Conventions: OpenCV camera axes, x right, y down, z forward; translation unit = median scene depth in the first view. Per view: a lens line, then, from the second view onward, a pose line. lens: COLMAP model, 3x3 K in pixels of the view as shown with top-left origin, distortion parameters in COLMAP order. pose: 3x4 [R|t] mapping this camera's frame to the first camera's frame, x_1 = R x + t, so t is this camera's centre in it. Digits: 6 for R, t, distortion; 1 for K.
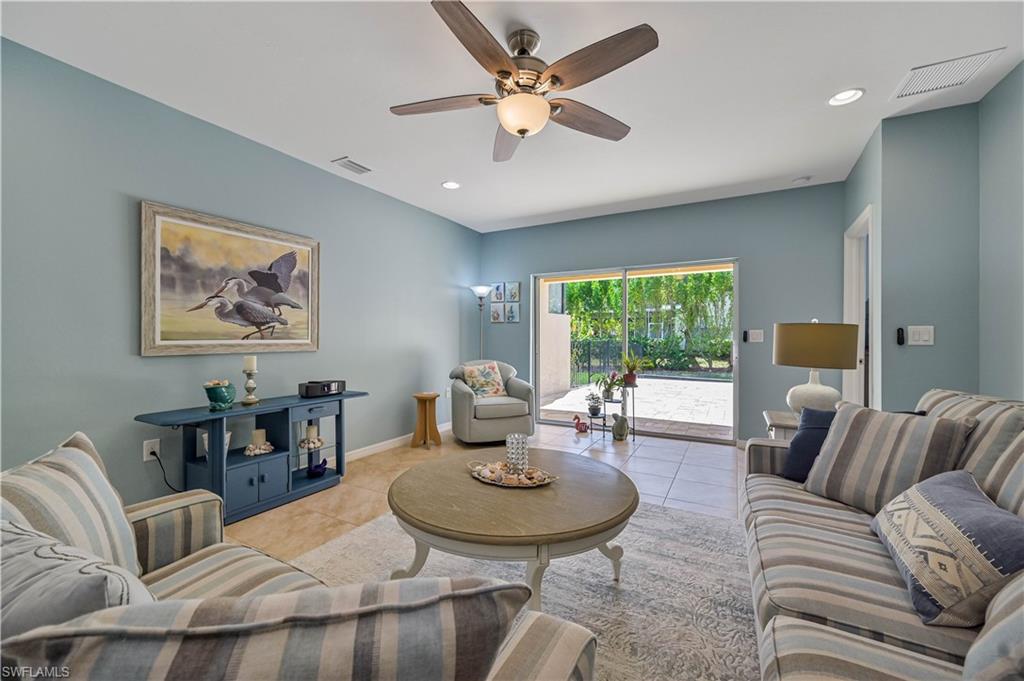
lens RADIAL K [[404.9, 0, 515.6], [0, 404.9, 341.4], [0, 0, 1]] dist [-0.003120, 0.001390]
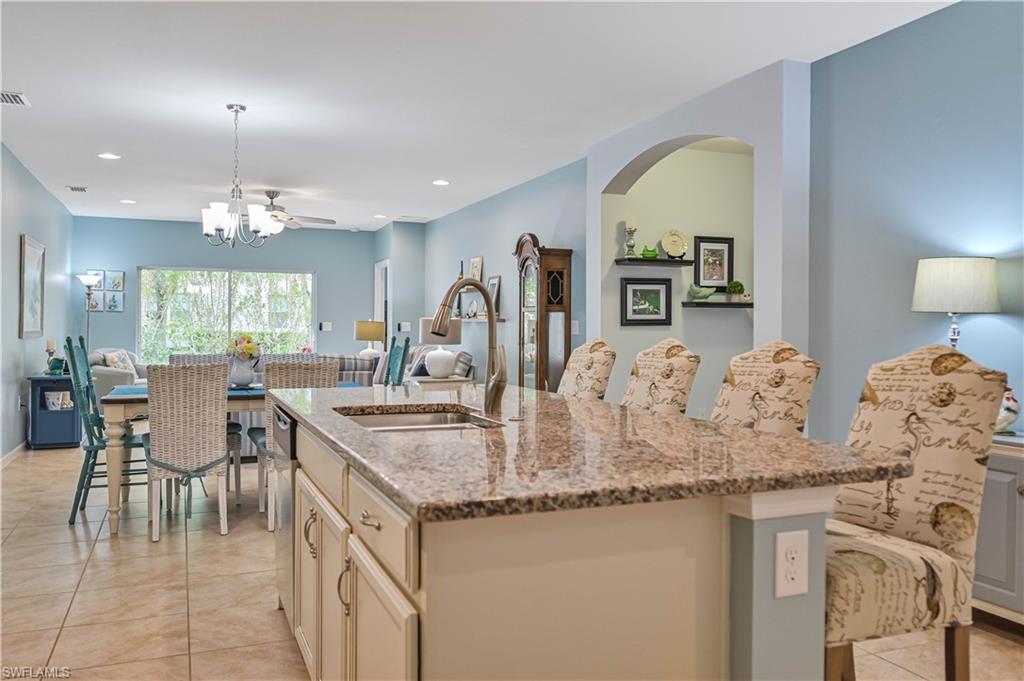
lens RADIAL K [[802.9, 0, 512.3], [0, 802.9, 330.0], [0, 0, 1]] dist [-0.004326, -0.005868]
pose [[0.628157, 0.001807, 0.778084, -1.065240], [0.003148, 0.999983, -0.004864, 0.013015], [-0.778080, 0.005504, 0.628141, -1.150069]]
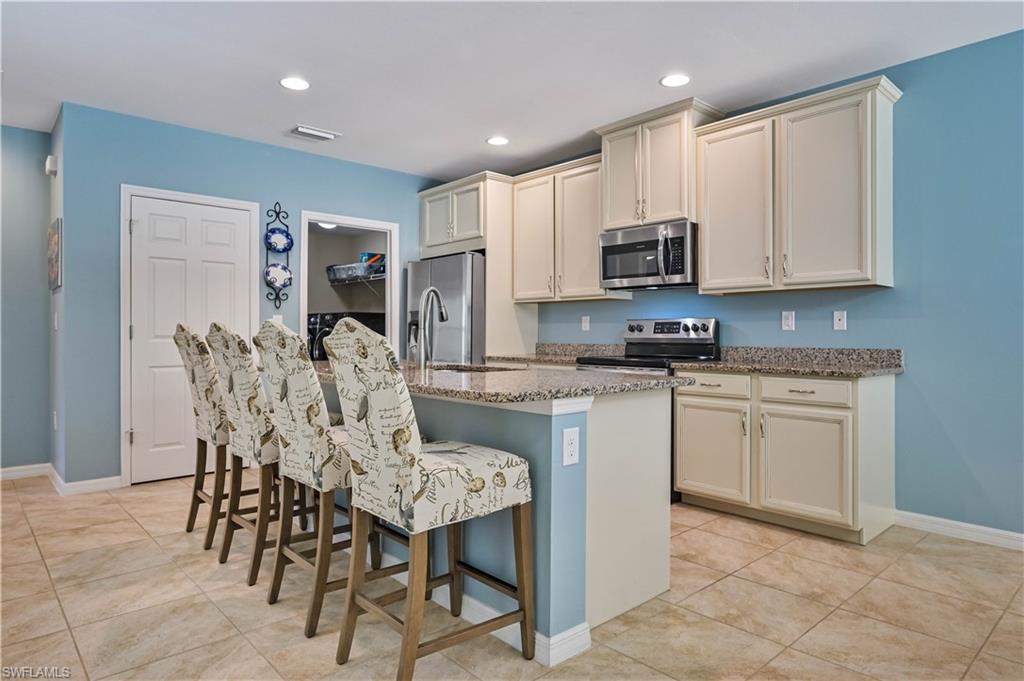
lens RADIAL K [[608.0, 0, 515.0], [0, 608.0, 333.1], [0, 0, 1]] dist [-0.001370, -0.000004]
pose [[-0.321768, -0.001086, -0.946818, -0.097089], [-0.015172, 0.999877, 0.004009, 0.022765], [0.946697, 0.015655, -0.321745, -0.515286]]
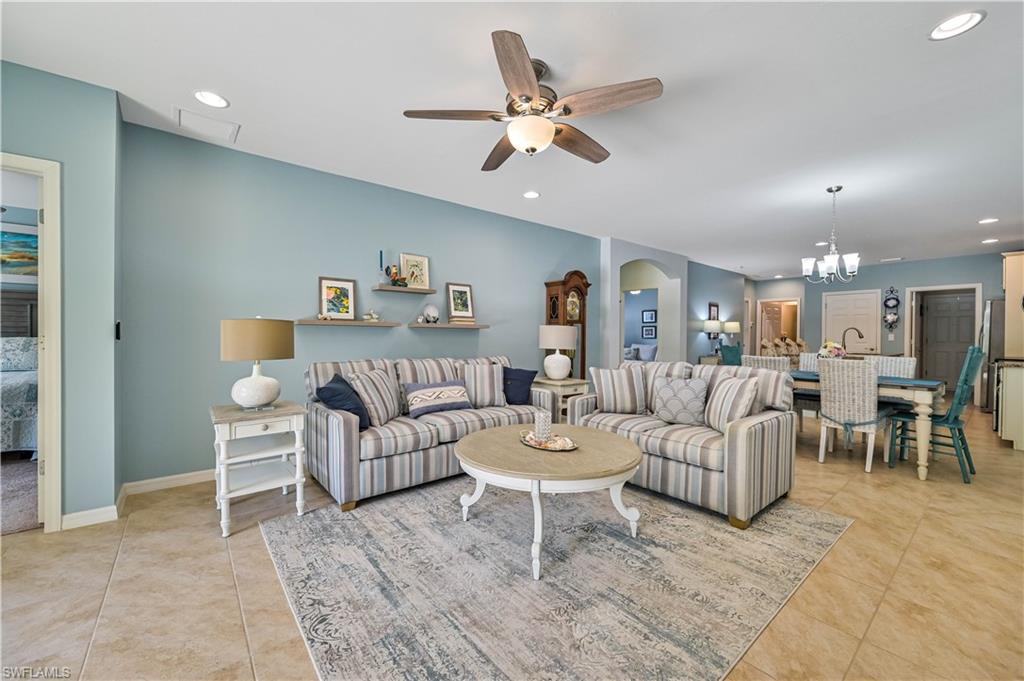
lens RADIAL K [[404.9, 0, 513.0], [0, 404.9, 336.5], [0, 0, 1]] dist [-0.003120, 0.001390]
pose [[-0.926004, -0.011111, 0.377351, -0.149147], [-0.004528, 0.999822, 0.018328, -0.011754], [-0.377488, 0.015263, -0.925889, 0.862646]]
